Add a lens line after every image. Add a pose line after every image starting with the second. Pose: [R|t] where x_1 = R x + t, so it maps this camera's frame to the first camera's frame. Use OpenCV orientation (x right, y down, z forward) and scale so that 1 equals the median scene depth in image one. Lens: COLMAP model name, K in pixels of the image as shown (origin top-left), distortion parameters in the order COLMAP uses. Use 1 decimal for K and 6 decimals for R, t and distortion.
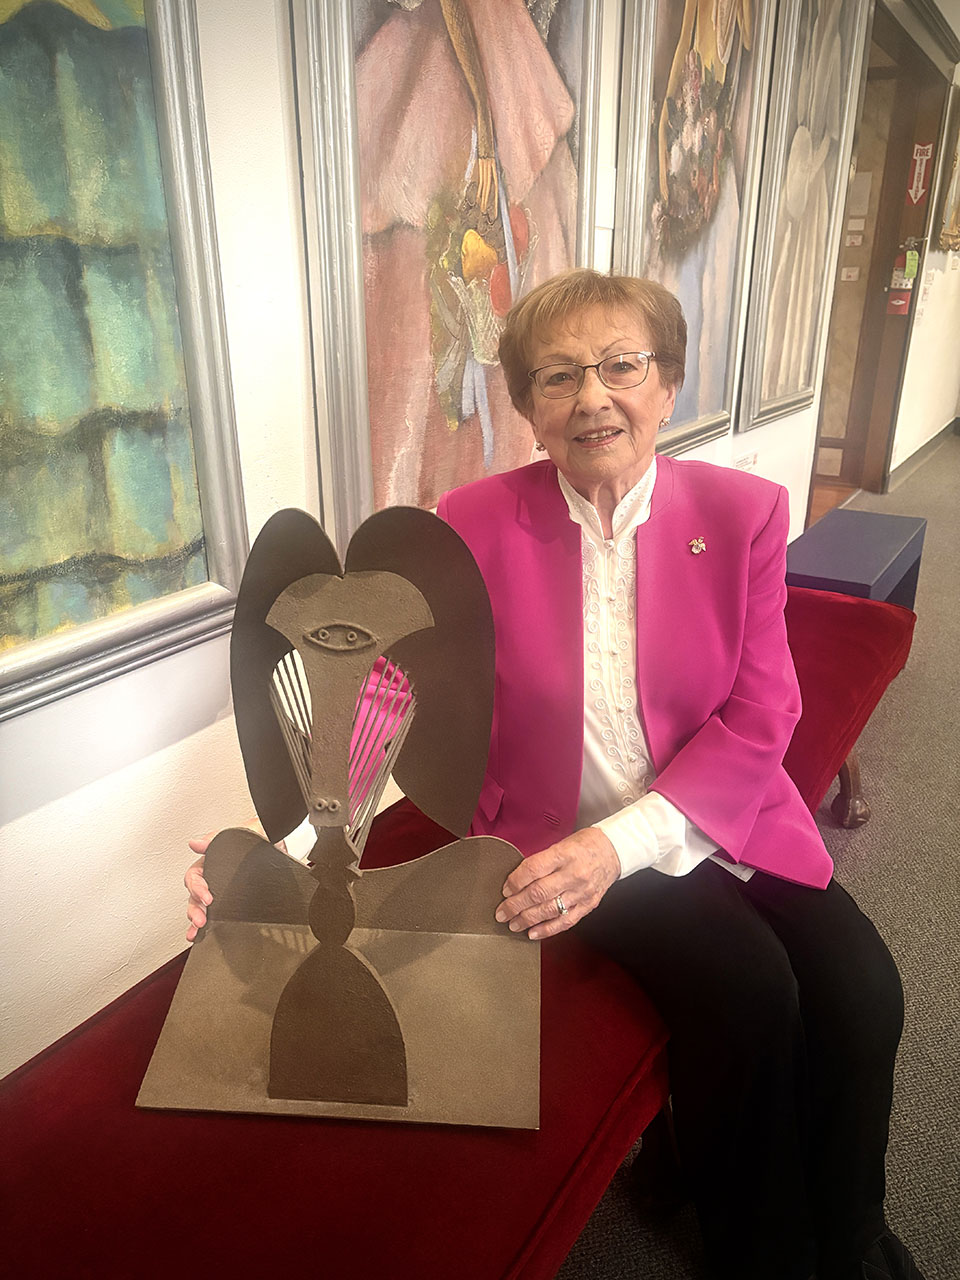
lens RADIAL K [[962.7, 0, 498.0], [0, 962.7, 636.0], [0, 0, 1]] dist [-0.001284, 0.002299]
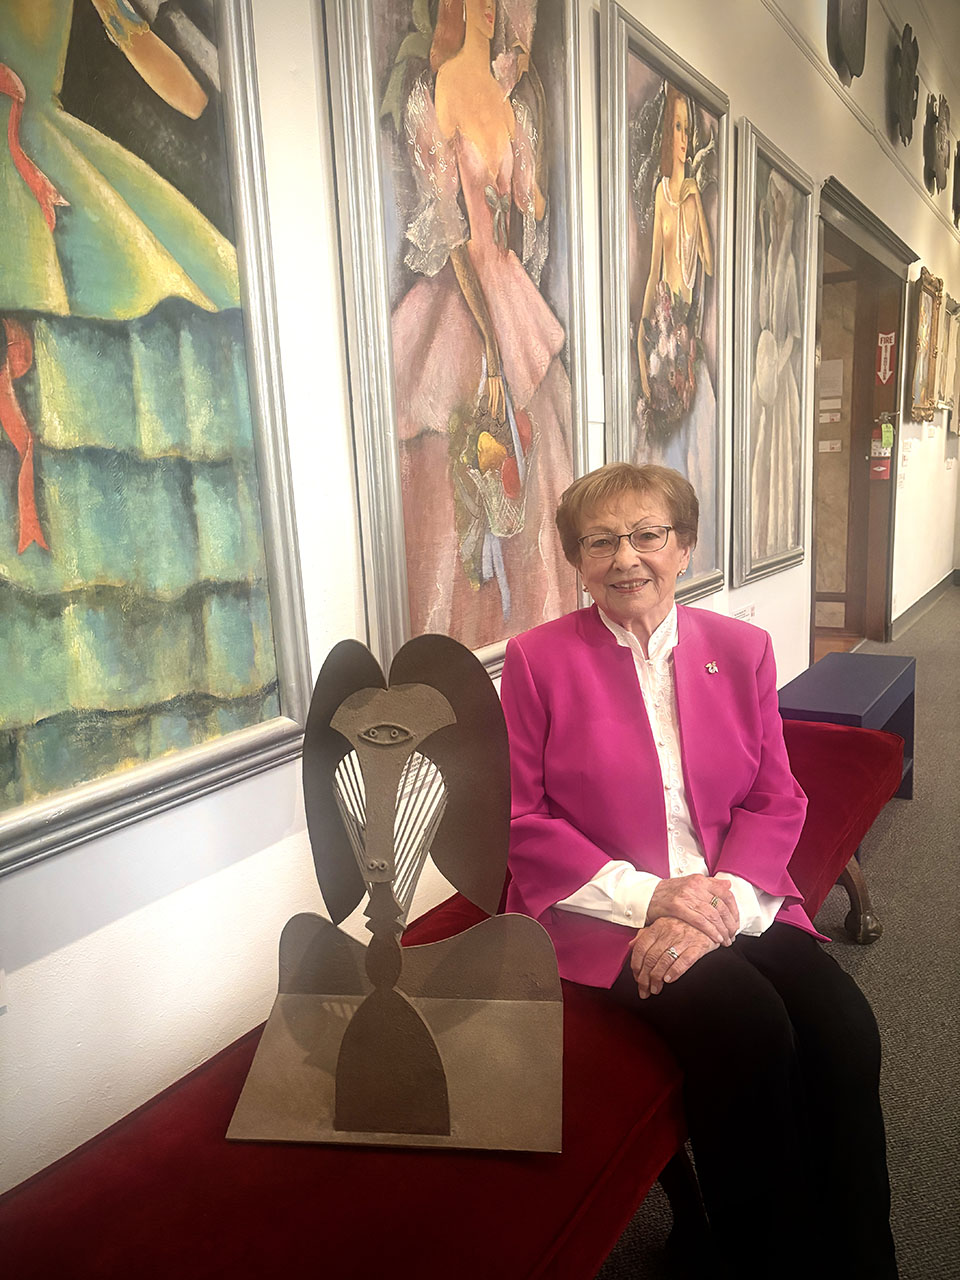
lens RADIAL K [[941.4, 0, 480.0], [0, 941.4, 640.0], [0, 0, 1]] dist [0.001884, -0.009887]
pose [[0.997931, -0.044439, -0.046470, 0.011300], [0.035684, 0.983981, -0.174666, 0.056746], [0.053487, 0.172646, 0.983531, -0.155725]]
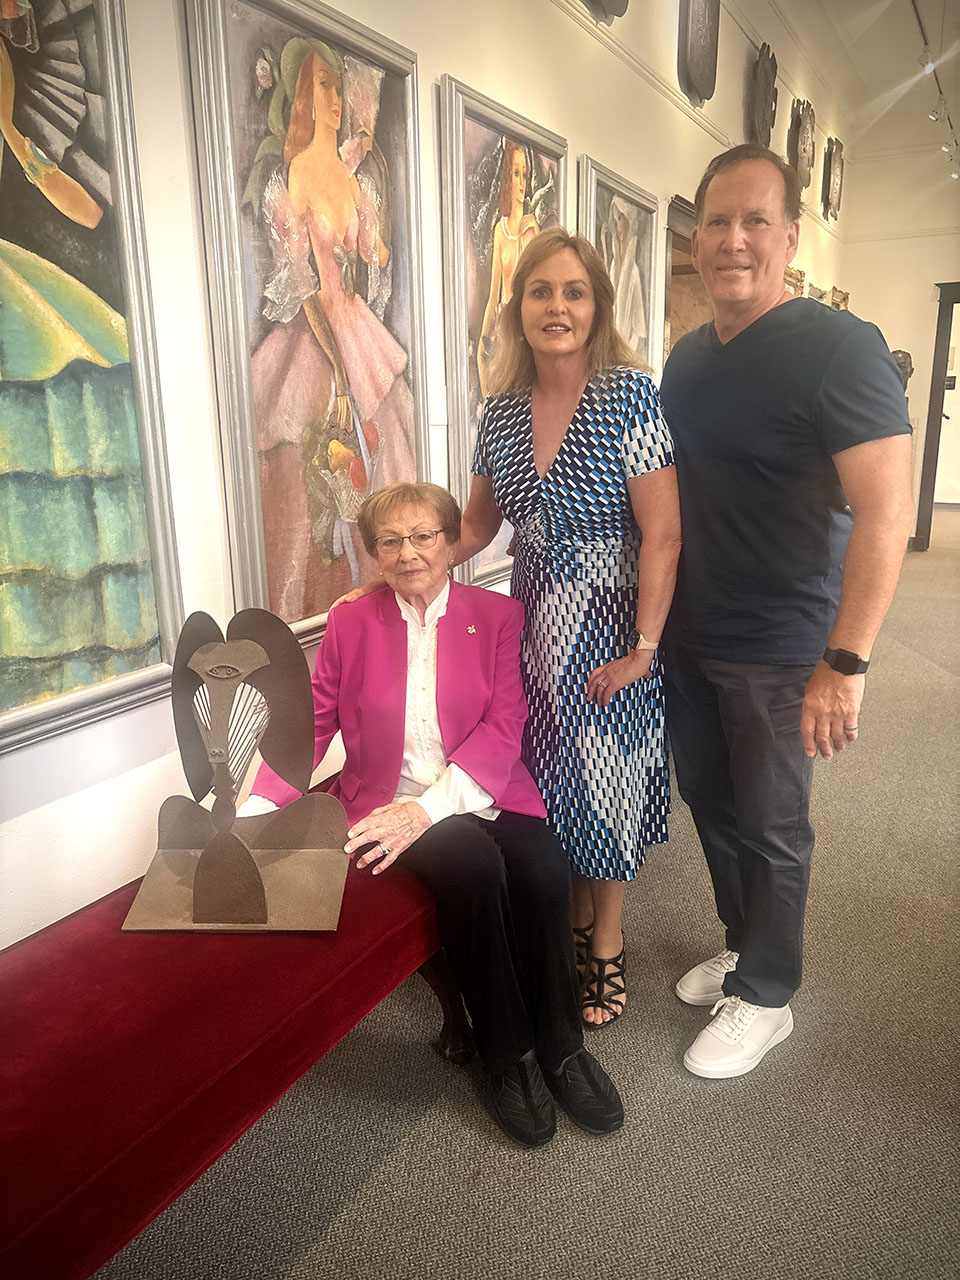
lens RADIAL K [[960.1, 0, 507.2], [0, 960.1, 644.6], [0, 0, 1]] dist [-0.000224, 0.008698]
pose [[0.998026, -0.026290, 0.057040, 0.169354], [0.032365, 0.993587, -0.108337, 0.094697], [-0.053826, 0.109969, 0.992477, -0.575925]]
